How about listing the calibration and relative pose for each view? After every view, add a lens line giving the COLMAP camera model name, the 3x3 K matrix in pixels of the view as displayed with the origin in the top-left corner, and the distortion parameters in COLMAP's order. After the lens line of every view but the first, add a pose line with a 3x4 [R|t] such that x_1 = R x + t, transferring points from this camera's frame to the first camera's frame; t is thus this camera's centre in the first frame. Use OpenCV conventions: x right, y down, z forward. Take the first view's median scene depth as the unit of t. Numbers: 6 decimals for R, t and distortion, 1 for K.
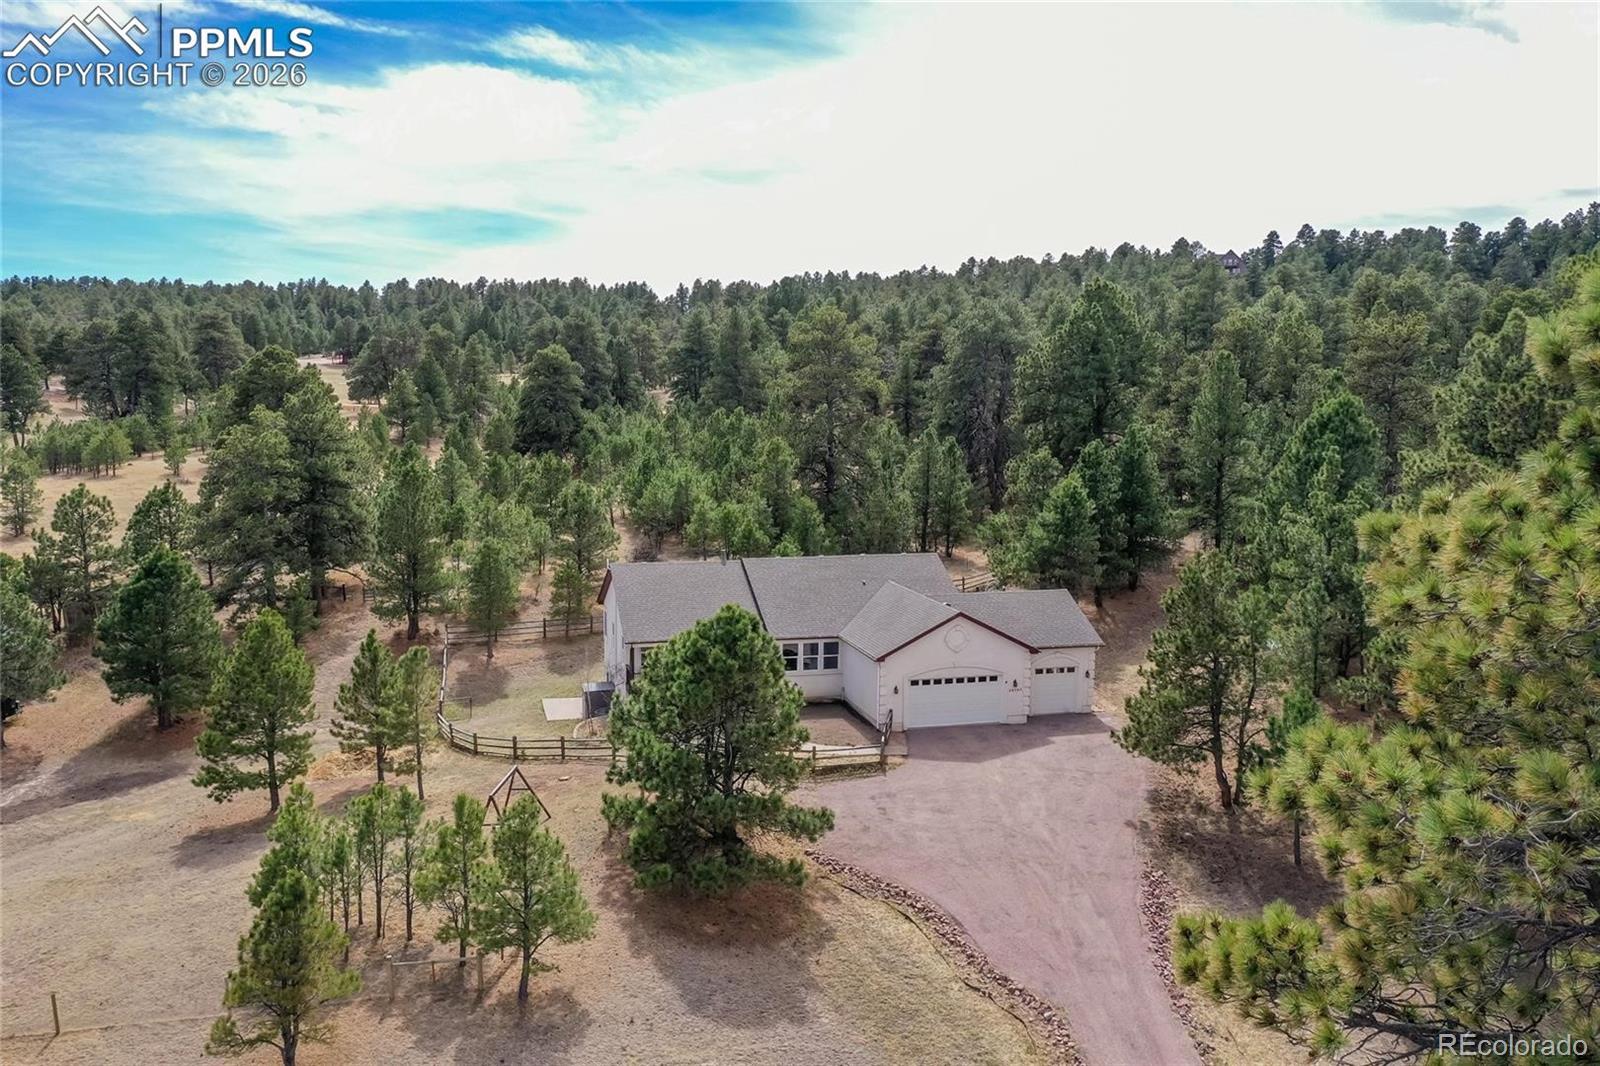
lens RADIAL K [[1357.1, 0, 797.5], [0, 1357.1, 532.5], [0, 0, 1]] dist [-0.010294, -0.006765]
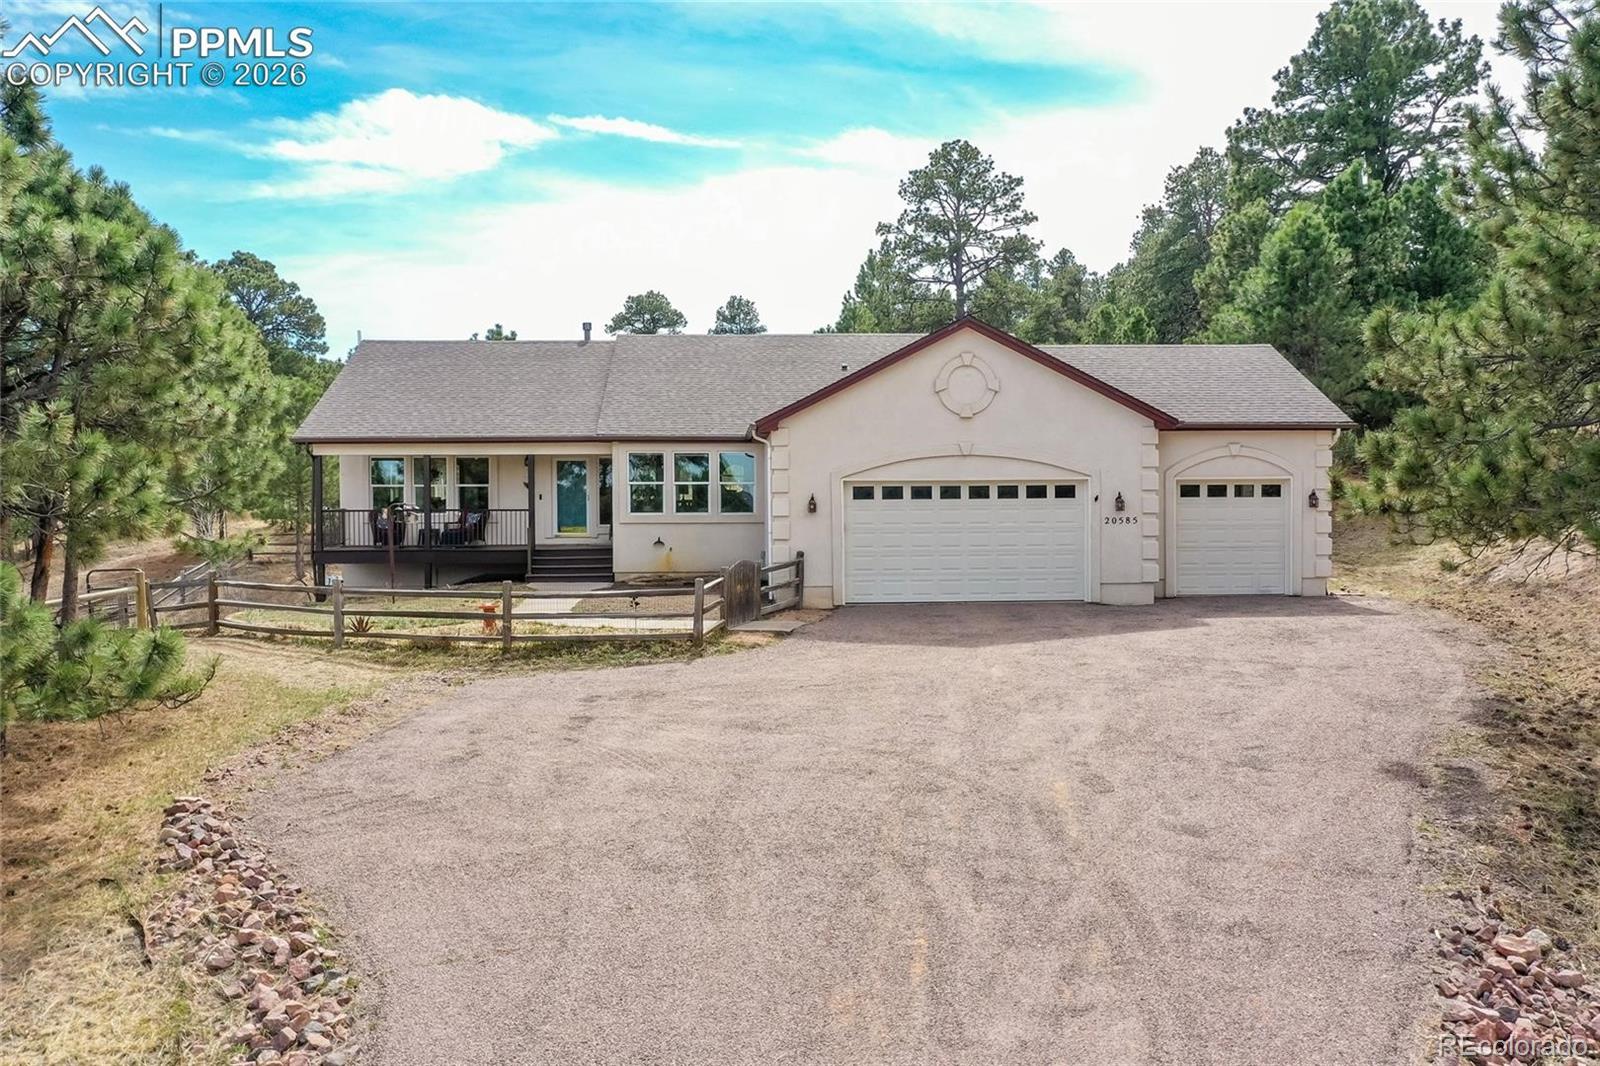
lens RADIAL K [[1357.1, 0, 803.4], [0, 1357.1, 534.9], [0, 0, 1]] dist [-0.010294, -0.006765]
pose [[0.977537, -0.008550, -0.210590, 0.156420], [-0.011124, 0.995691, -0.092064, 0.162767], [0.210470, 0.092339, 0.973230, 0.596228]]
